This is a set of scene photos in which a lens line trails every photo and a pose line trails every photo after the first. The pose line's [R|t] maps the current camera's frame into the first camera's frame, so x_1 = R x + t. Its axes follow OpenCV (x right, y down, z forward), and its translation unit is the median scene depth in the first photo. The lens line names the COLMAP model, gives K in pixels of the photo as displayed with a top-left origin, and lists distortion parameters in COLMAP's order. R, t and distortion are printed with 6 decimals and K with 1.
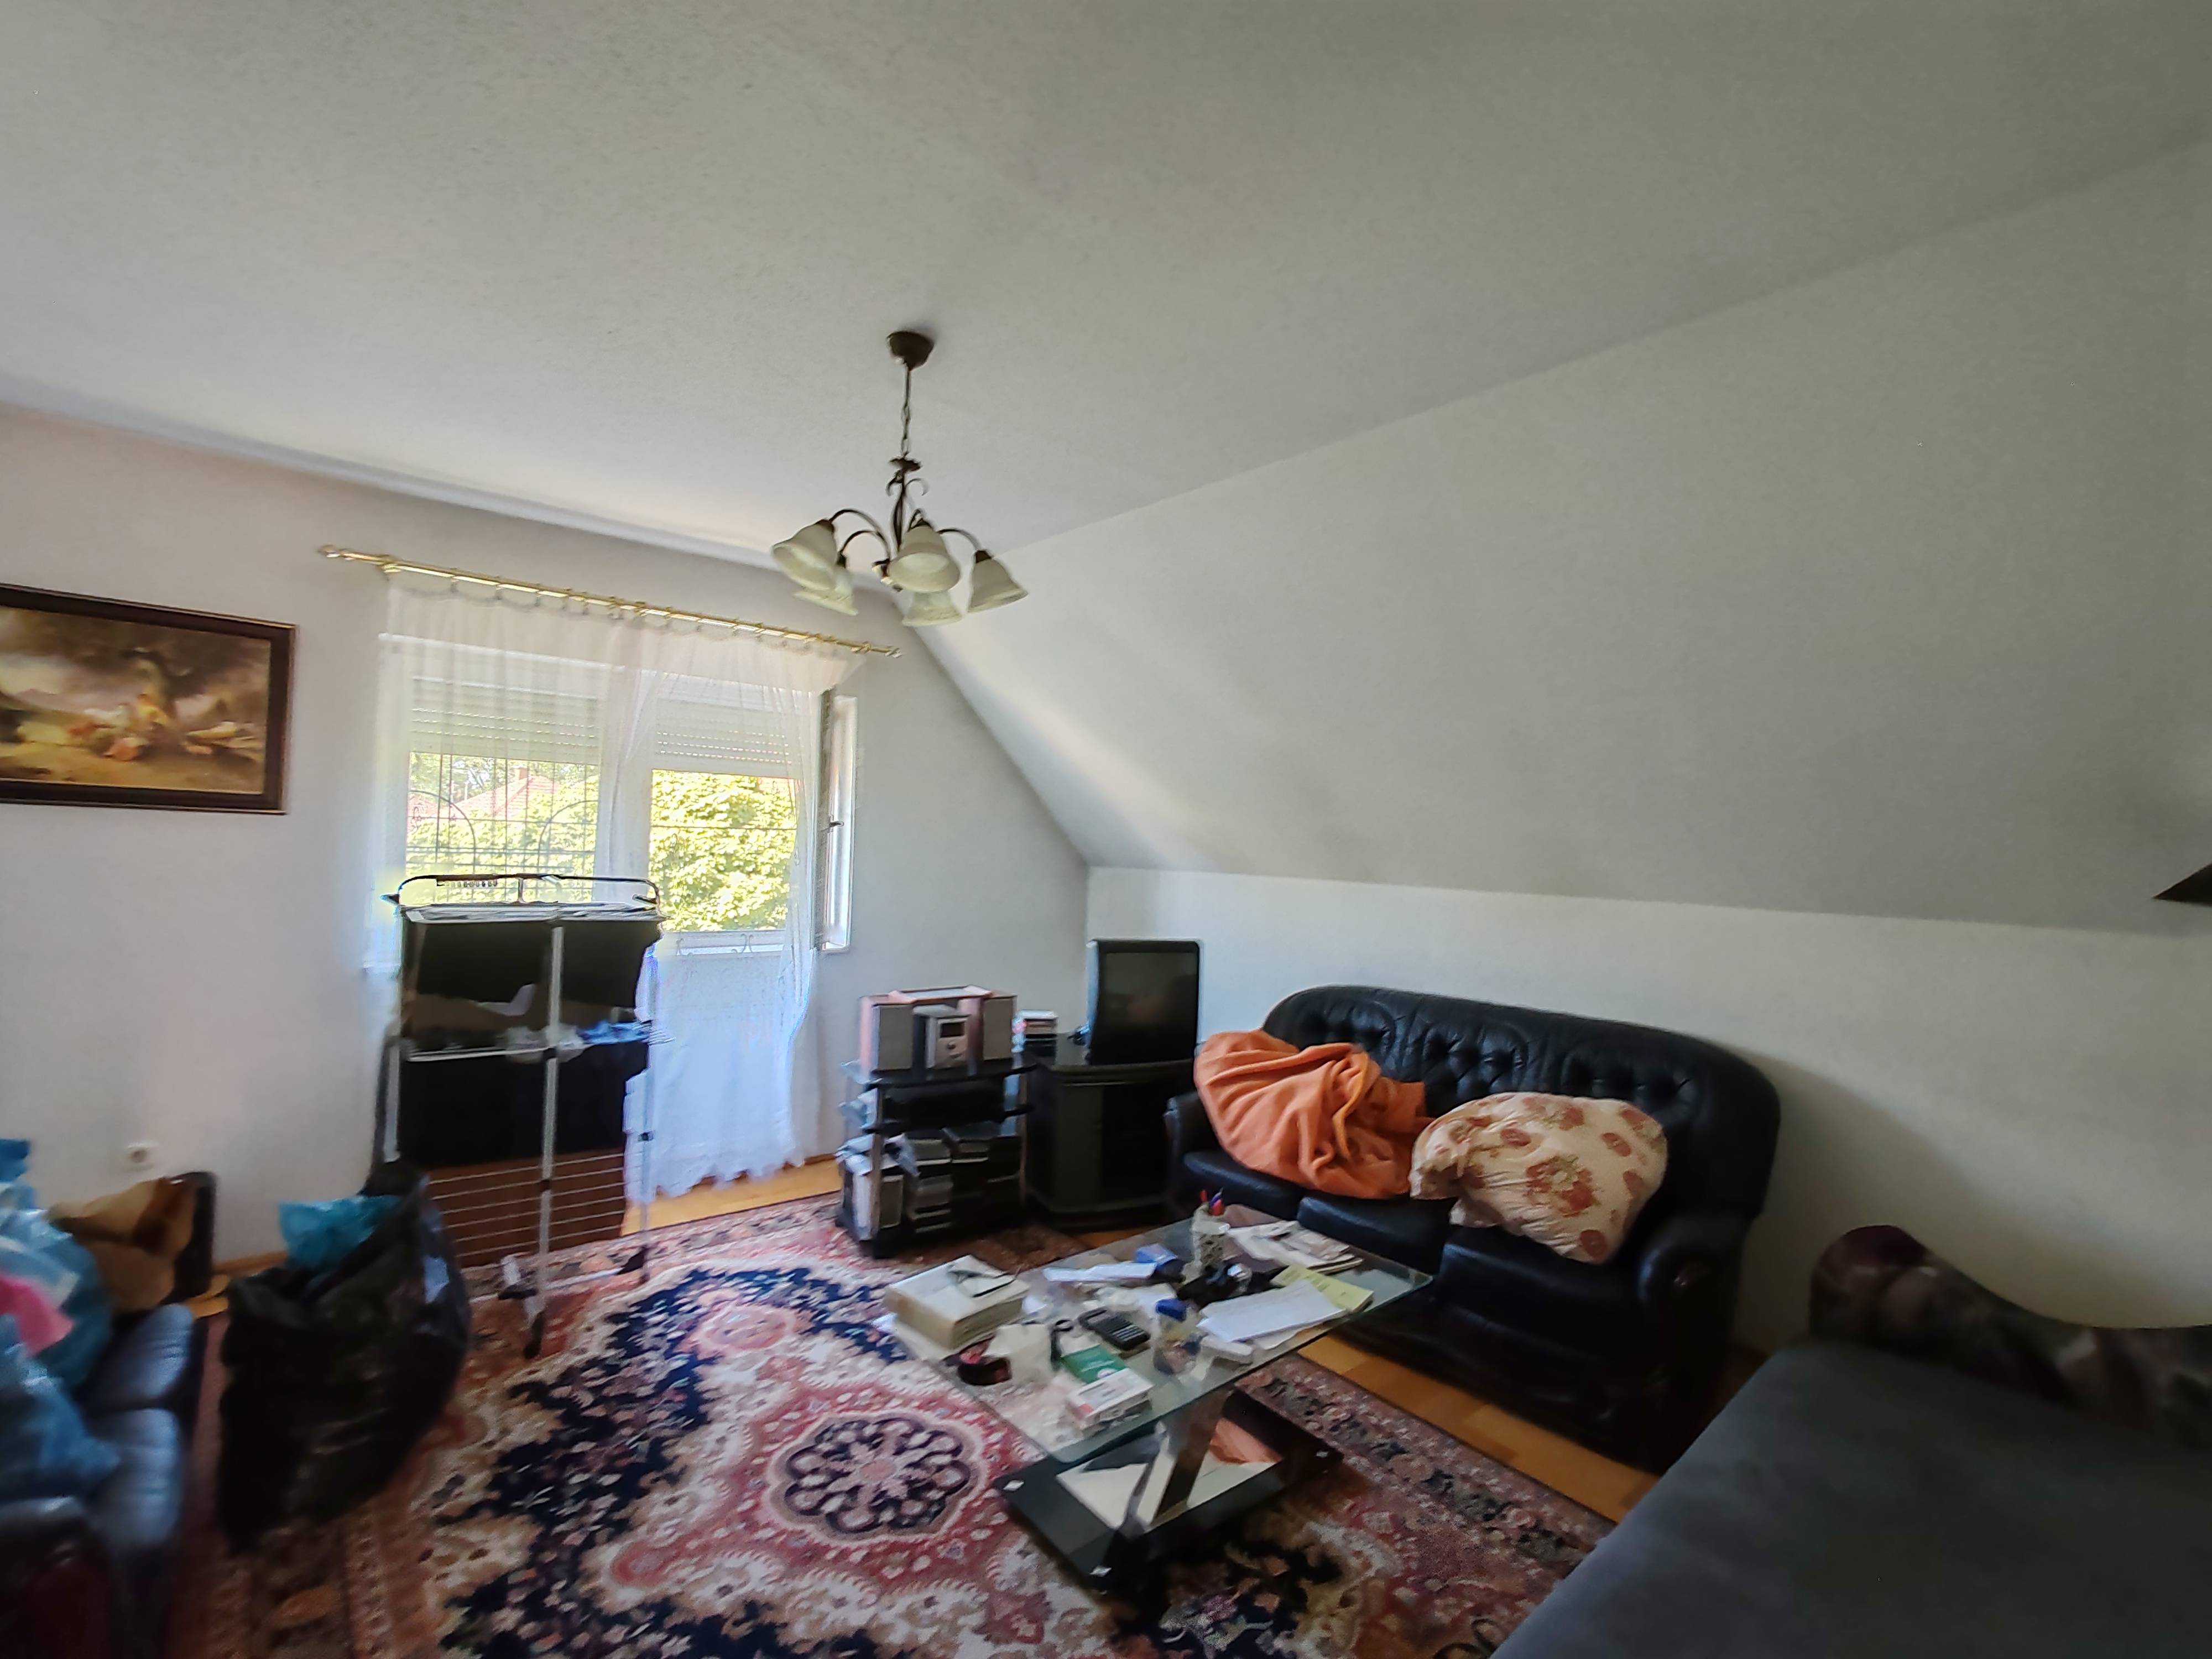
lens RADIAL K [[1016.2, 0, 1108.1], [0, 1016.2, 830.1], [0, 0, 1]] dist [0.002156, 0.000169]
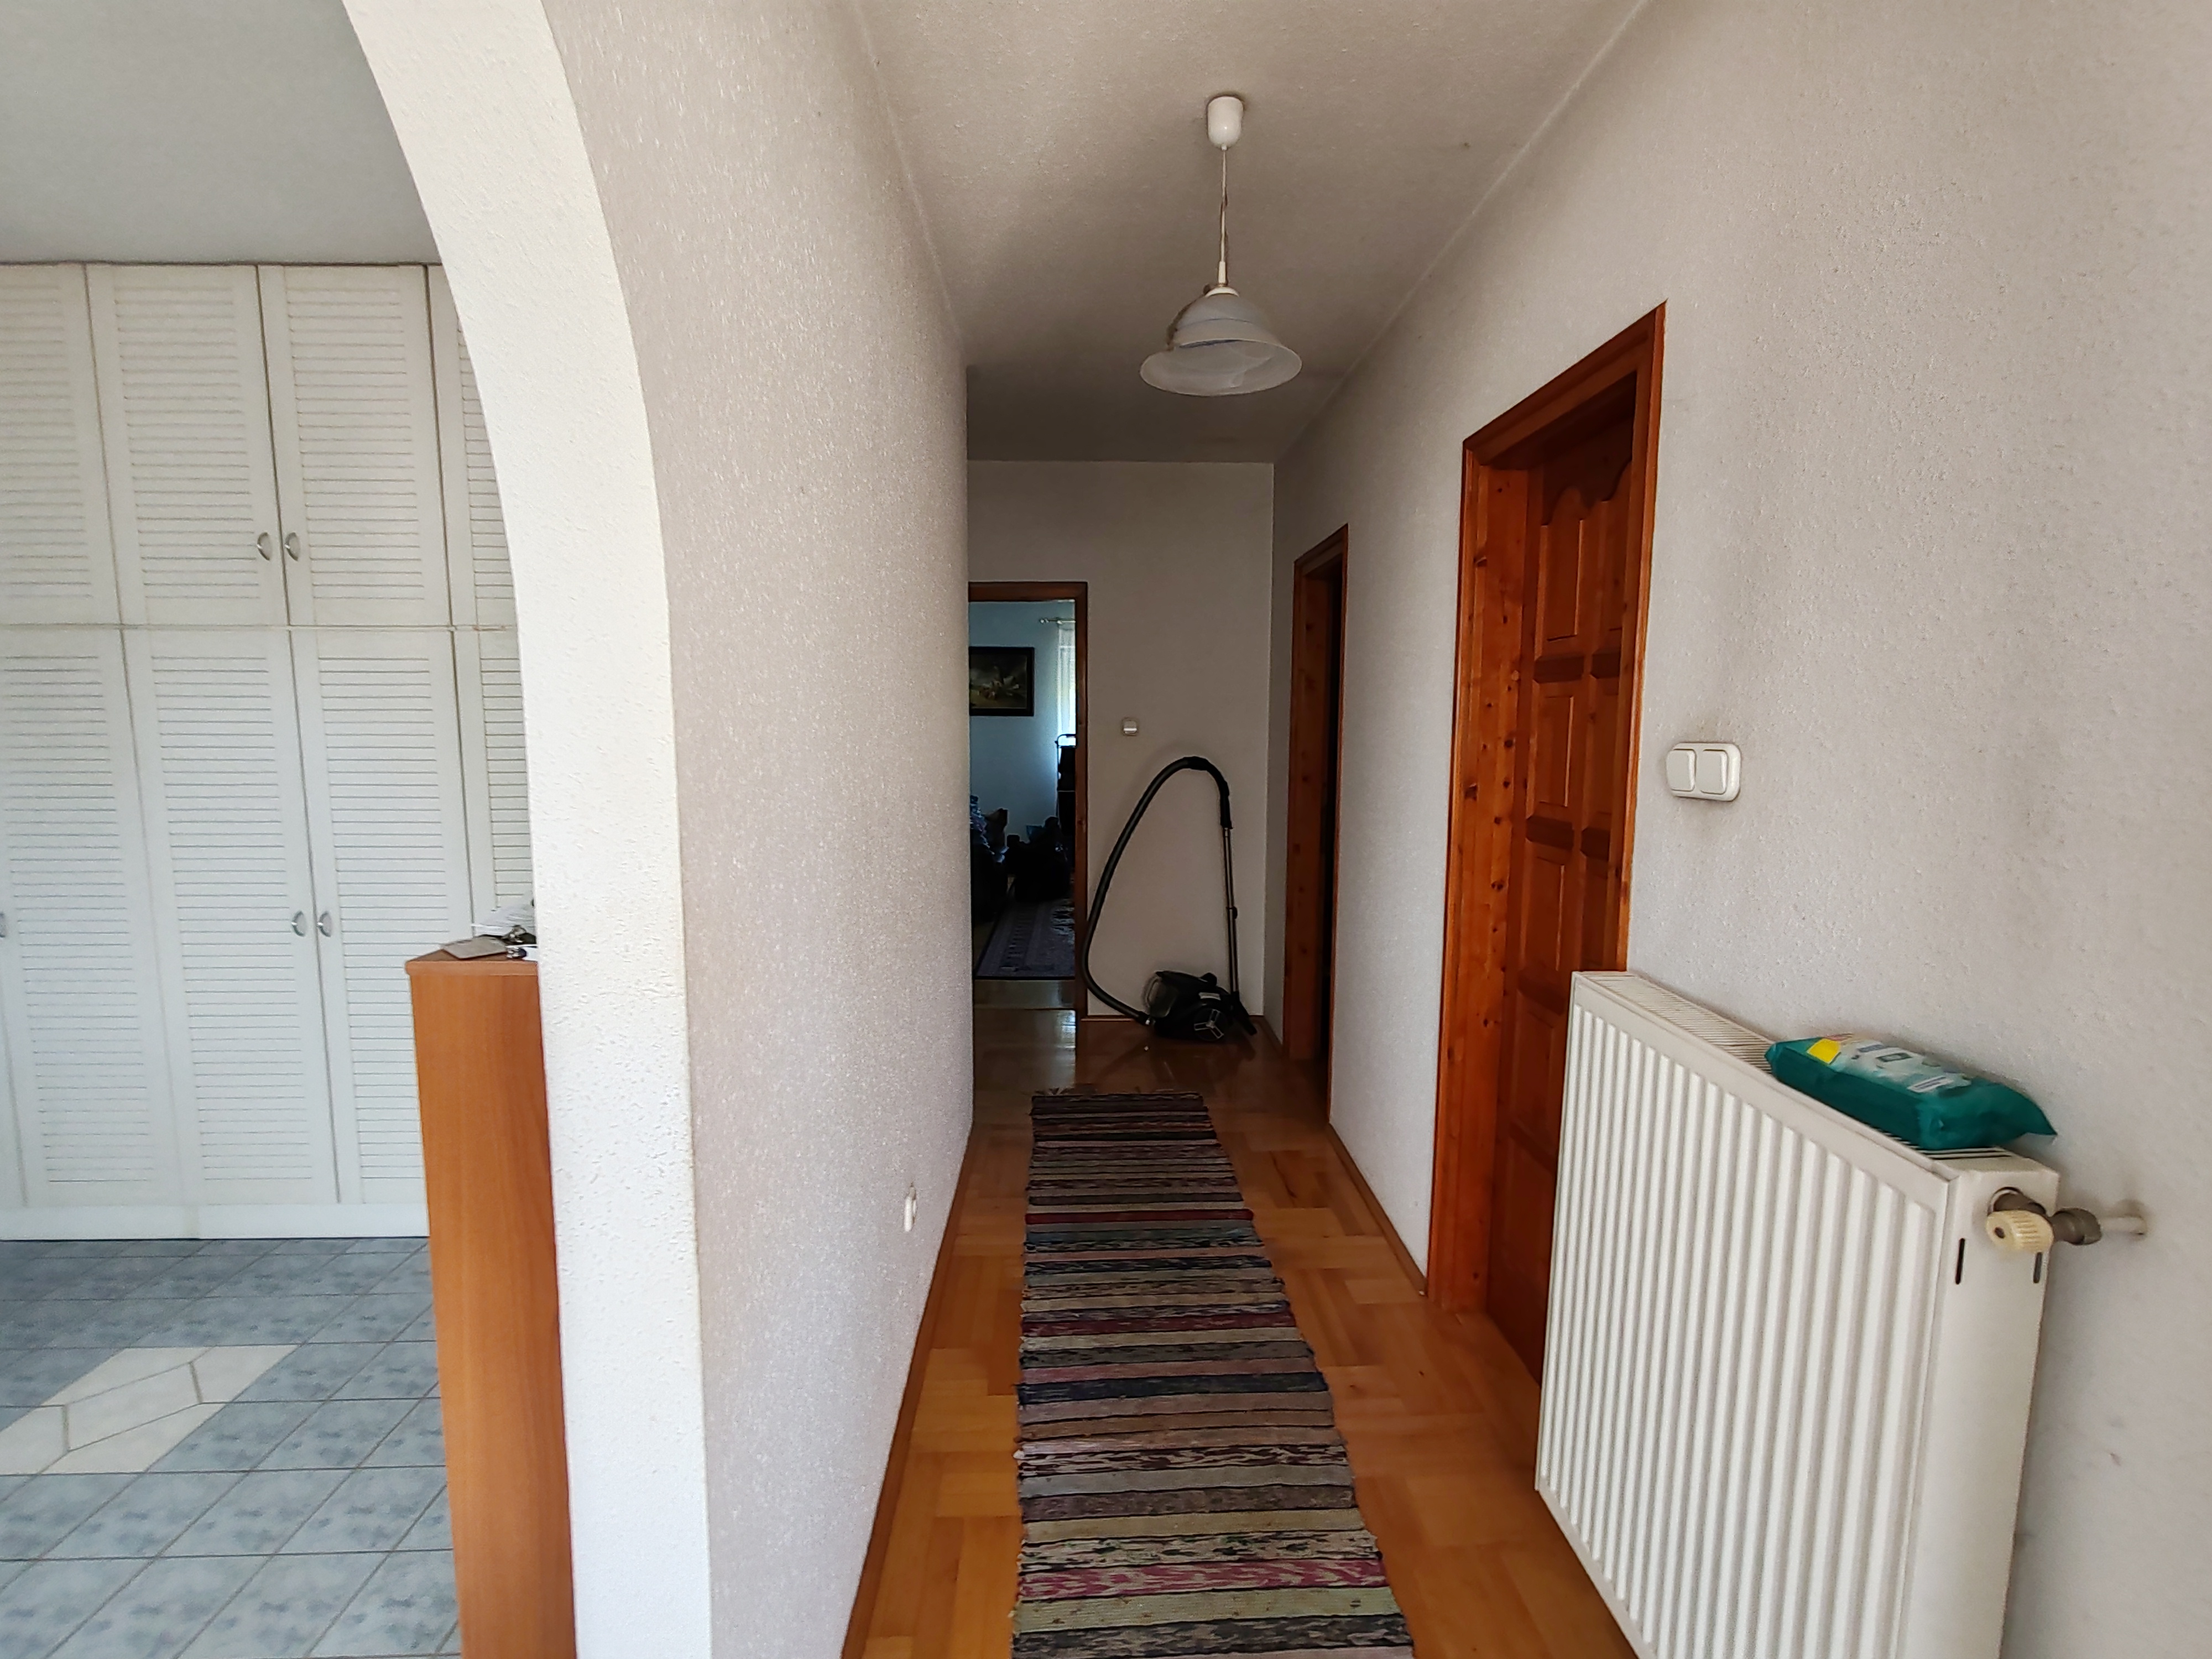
lens RADIAL K [[1016.2, 0, 1112.7], [0, 1016.2, 836.3], [0, 0, 1]] dist [0.002156, 0.000169]
pose [[0.785734, 0.034517, -0.617601, 1.161272], [0.036225, 0.994161, 0.101648, 0.039200], [0.617503, -0.102241, 0.779895, -1.141386]]
